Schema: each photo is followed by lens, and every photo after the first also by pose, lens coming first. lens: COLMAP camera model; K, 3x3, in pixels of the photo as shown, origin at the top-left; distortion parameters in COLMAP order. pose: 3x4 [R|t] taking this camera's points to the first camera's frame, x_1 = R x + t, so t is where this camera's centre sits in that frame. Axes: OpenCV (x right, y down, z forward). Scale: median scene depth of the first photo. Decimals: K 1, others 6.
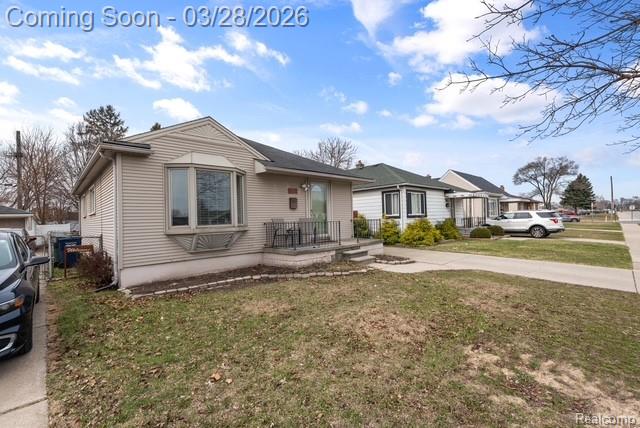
lens RADIAL K [[280.1, 0, 324.5], [0, 280.1, 212.0], [0, 0, 1]] dist [-0.002644, -0.000362]
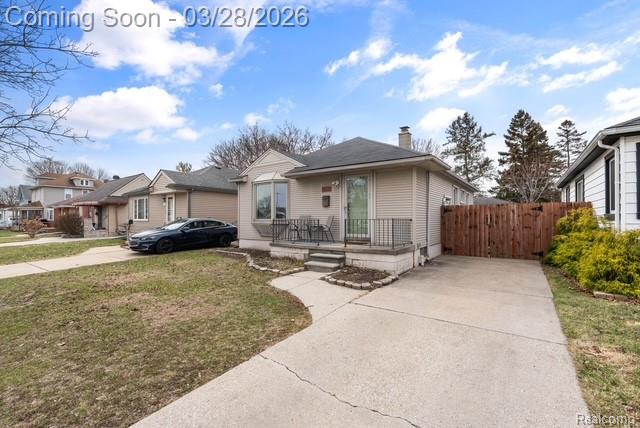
lens RADIAL K [[282.0, 0, 323.0], [0, 282.0, 216.6], [0, 0, 1]] dist [-0.000801, -0.000095]
pose [[0.178088, 0.019045, -0.983830, 0.911702], [0.018804, 0.999564, 0.022753, 0.002294], [0.983835, -0.022552, 0.177652, 0.803039]]
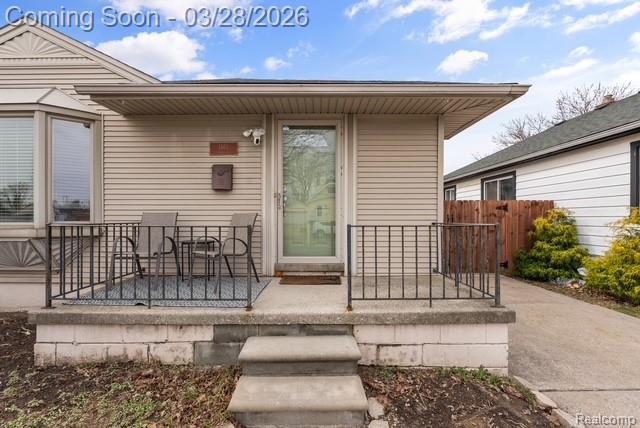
lens RADIAL K [[286.7, 0, 316.6], [0, 286.7, 217.9], [0, 0, 1]] dist [-0.001549, -0.000068]
pose [[0.715843, 0.029914, -0.697620, 0.289239], [-0.005489, 0.999292, 0.037217, 0.012377], [0.698240, -0.022813, 0.715500, 0.790863]]
